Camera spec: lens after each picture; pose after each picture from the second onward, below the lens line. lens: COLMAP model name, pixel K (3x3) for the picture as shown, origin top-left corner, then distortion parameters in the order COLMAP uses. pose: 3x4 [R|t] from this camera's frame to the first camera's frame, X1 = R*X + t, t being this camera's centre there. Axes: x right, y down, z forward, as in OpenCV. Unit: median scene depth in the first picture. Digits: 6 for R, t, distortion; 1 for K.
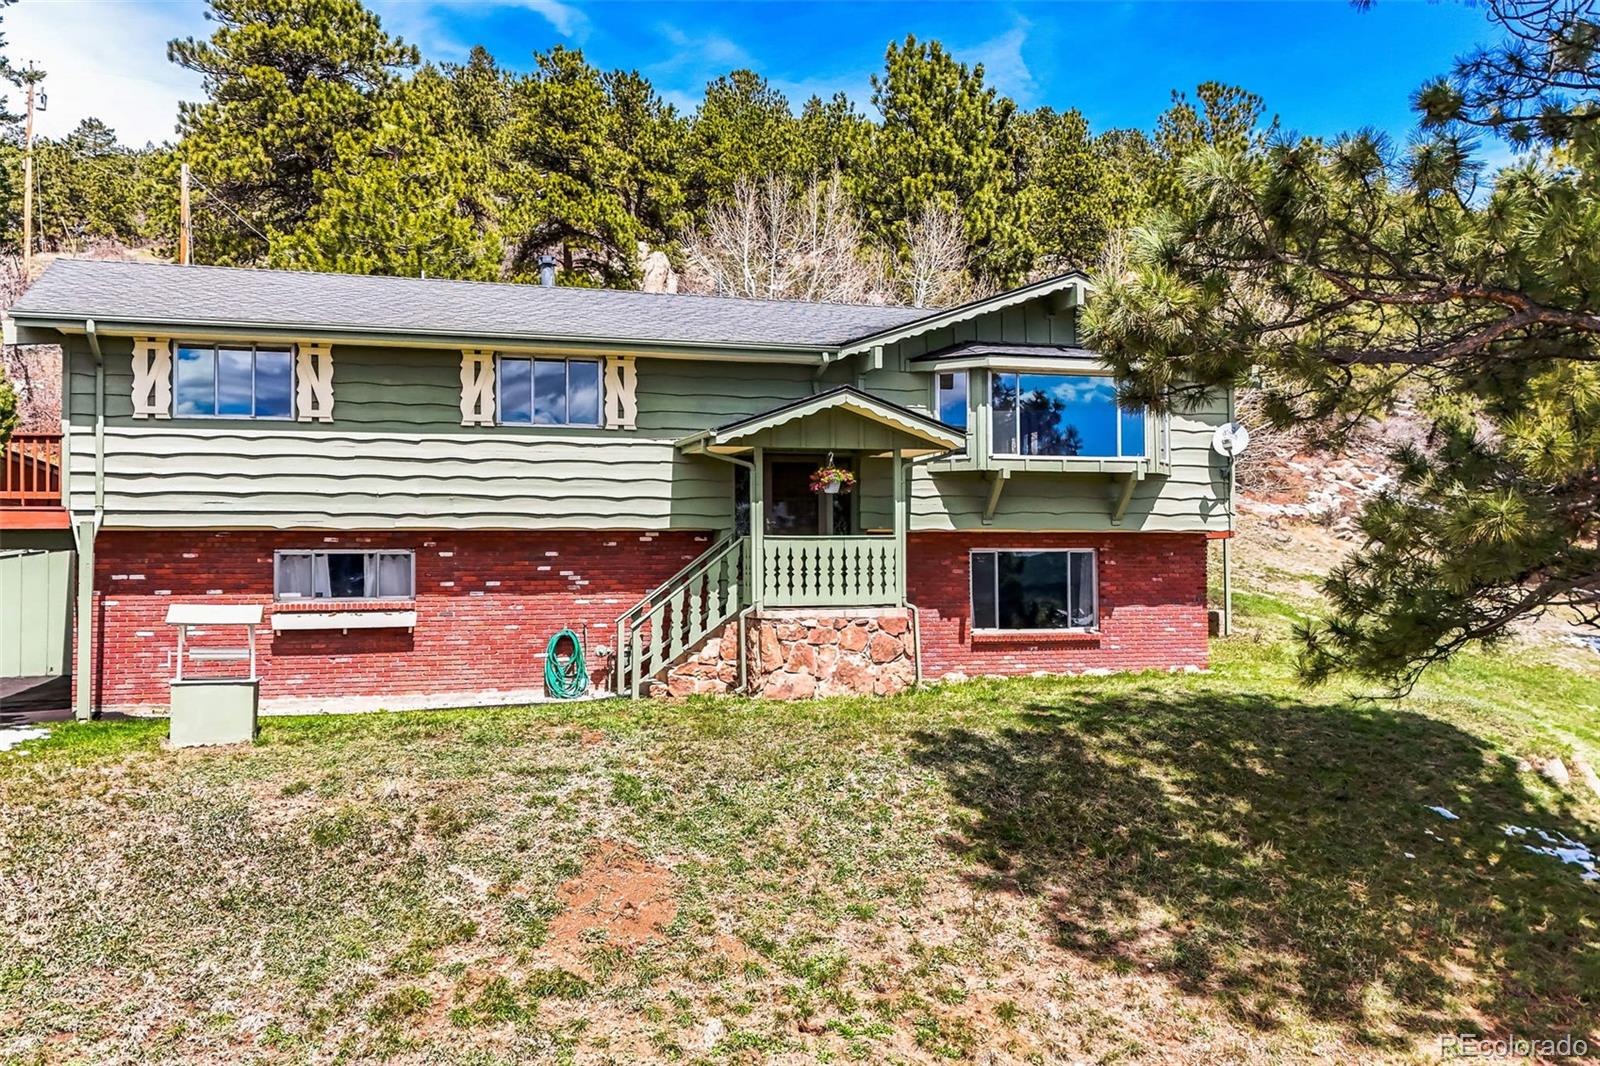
lens RADIAL K [[1516.7, 0, 800.0], [0, 1516.7, 533.0], [0, 0, 1]] dist [0.125464, -0.158462]
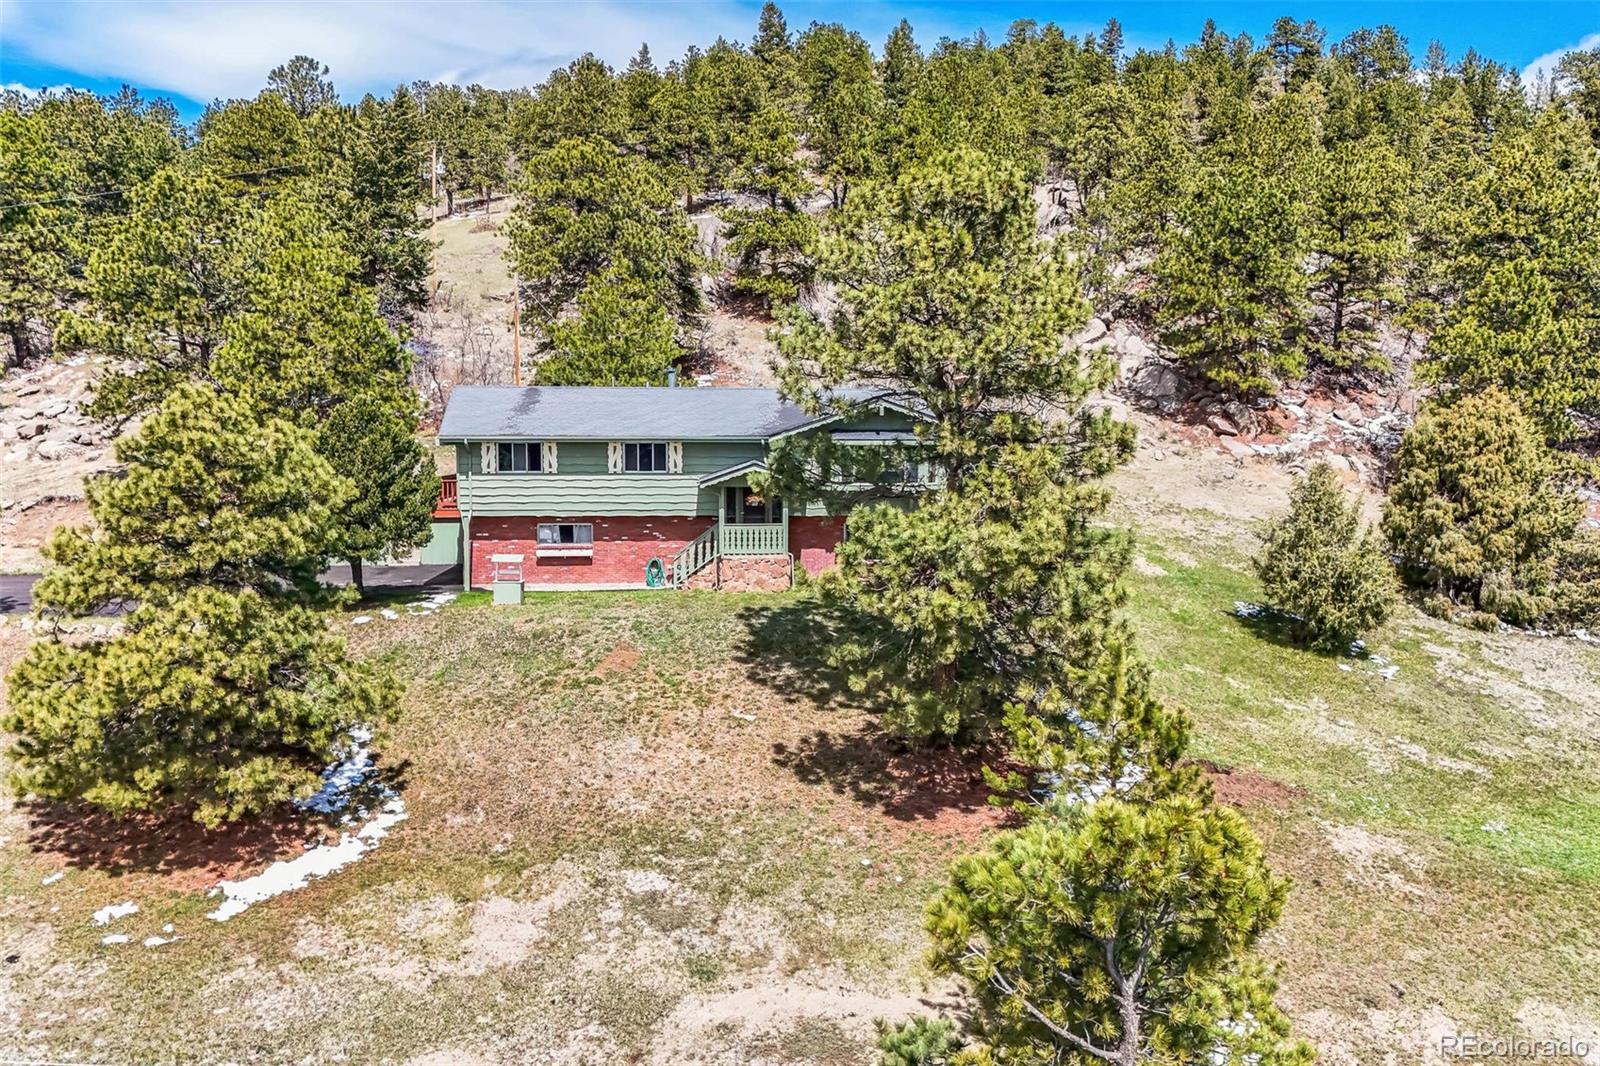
lens RADIAL K [[1516.7, 0, 800.0], [0, 1516.7, 533.0], [0, 0, 1]] dist [0.125464, -0.158462]
pose [[0.974286, 0.025259, -0.223894, 0.625963], [-0.002707, 0.994937, 0.100467, -0.224348], [0.225298, -0.097277, 0.969421, -1.291345]]
